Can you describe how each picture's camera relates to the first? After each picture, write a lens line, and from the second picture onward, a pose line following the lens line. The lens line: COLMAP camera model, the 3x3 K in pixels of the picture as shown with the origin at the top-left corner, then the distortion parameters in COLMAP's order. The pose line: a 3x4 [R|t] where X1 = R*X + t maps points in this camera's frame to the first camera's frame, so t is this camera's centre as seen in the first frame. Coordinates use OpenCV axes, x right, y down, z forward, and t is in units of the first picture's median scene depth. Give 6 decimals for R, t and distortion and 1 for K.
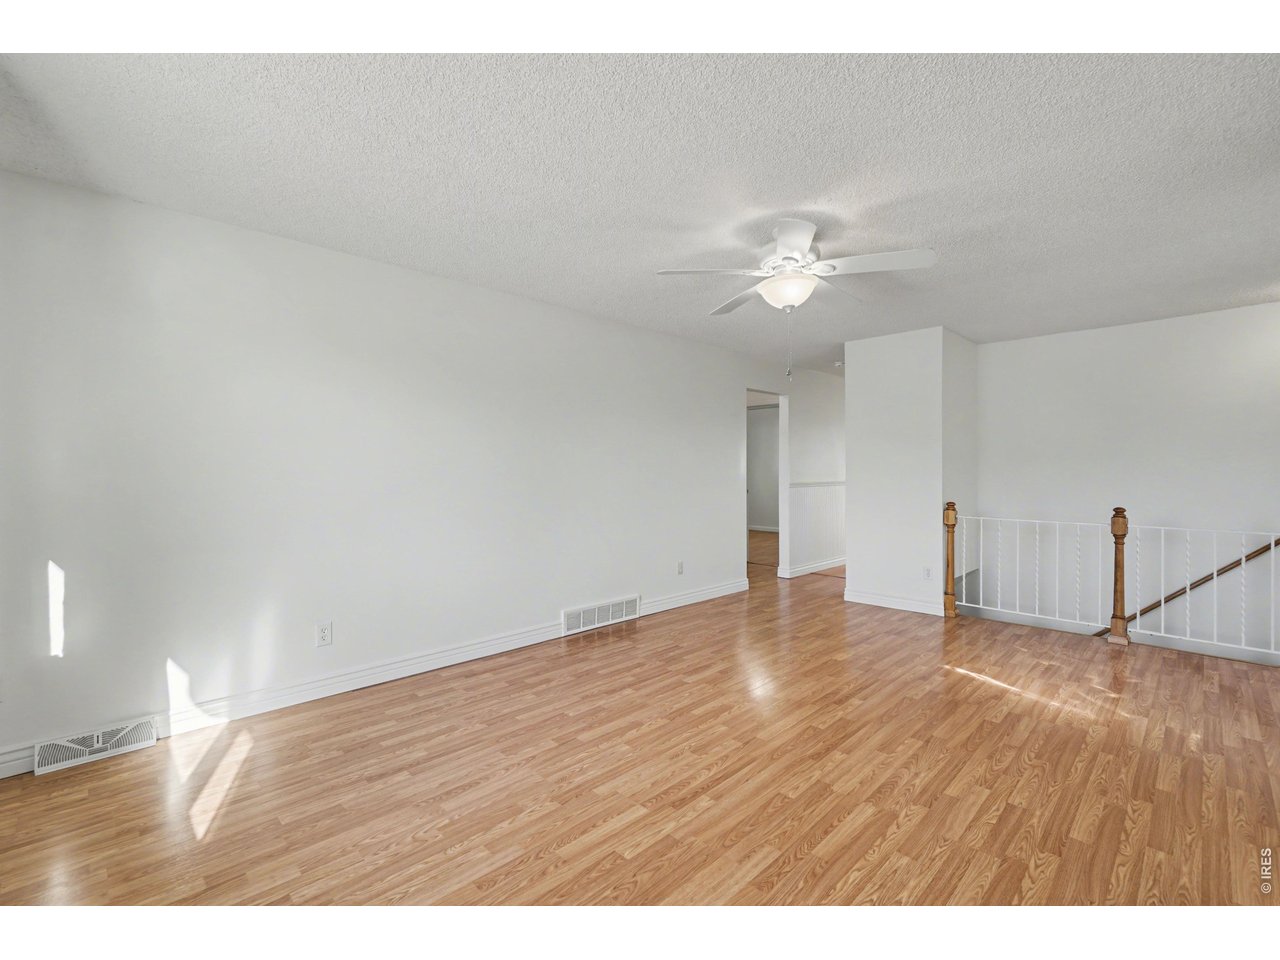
lens RADIAL K [[581.3, 0, 646.7], [0, 581.3, 471.6], [0, 0, 1]] dist [-0.002582, 0.000013]
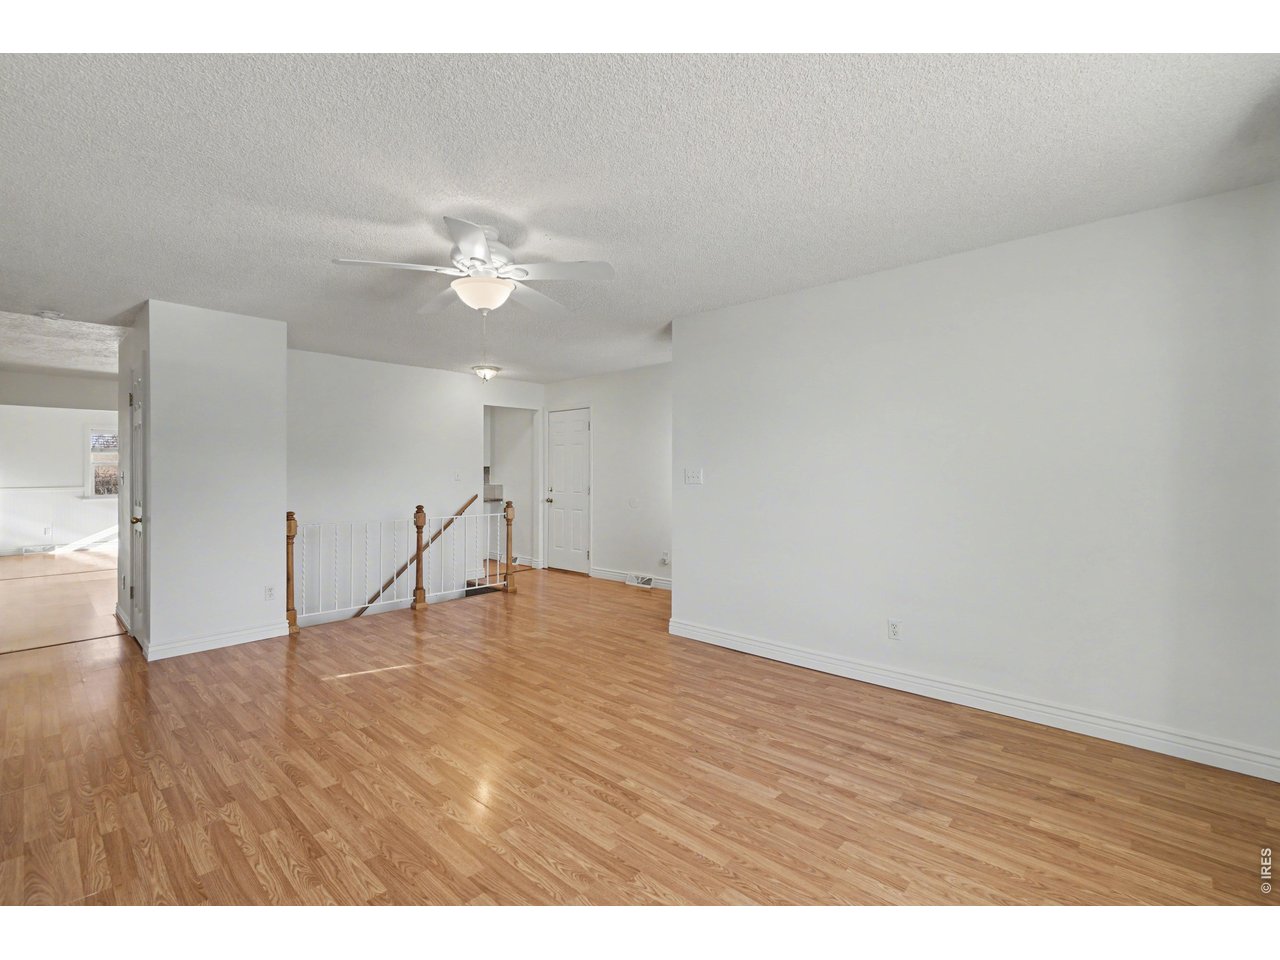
lens RADIAL K [[577.2, 0, 639.3], [0, 577.2, 470.7], [0, 0, 1]] dist [-0.001949, -0.000349]
pose [[-0.014377, 0.003016, 0.999892, -0.714353], [0.020638, 0.999783, -0.002719, -0.004274], [-0.999684, 0.020597, -0.014436, 0.726109]]
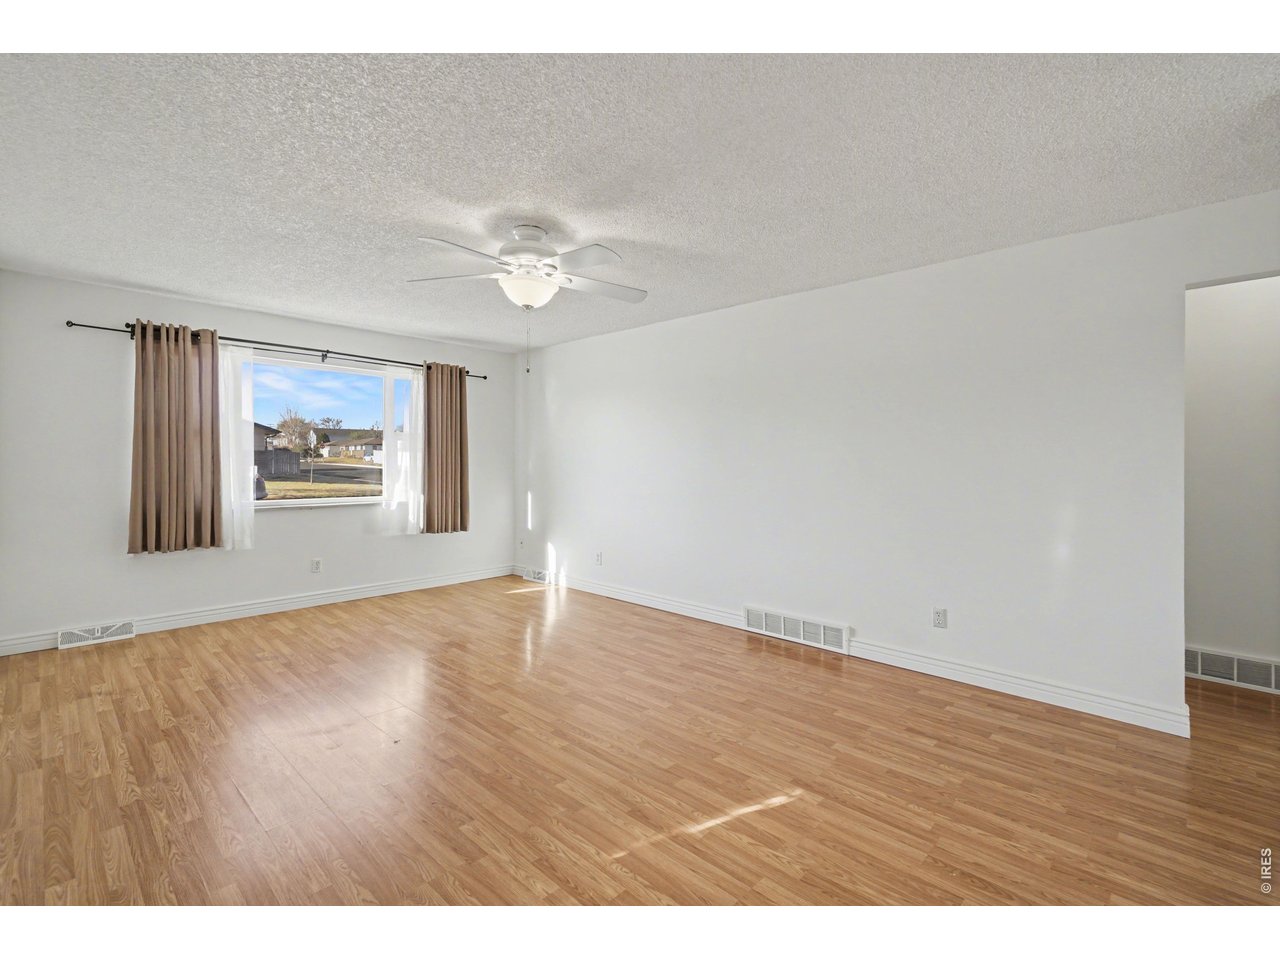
lens RADIAL K [[581.3, 0, 646.7], [0, 581.3, 471.6], [0, 0, 1]] dist [-0.002582, 0.000013]
pose [[0.011744, 0.005918, -0.999914, 1.223137], [-0.014707, 0.999875, 0.005745, 0.010007], [0.999823, 0.014639, 0.011830, 1.164850]]
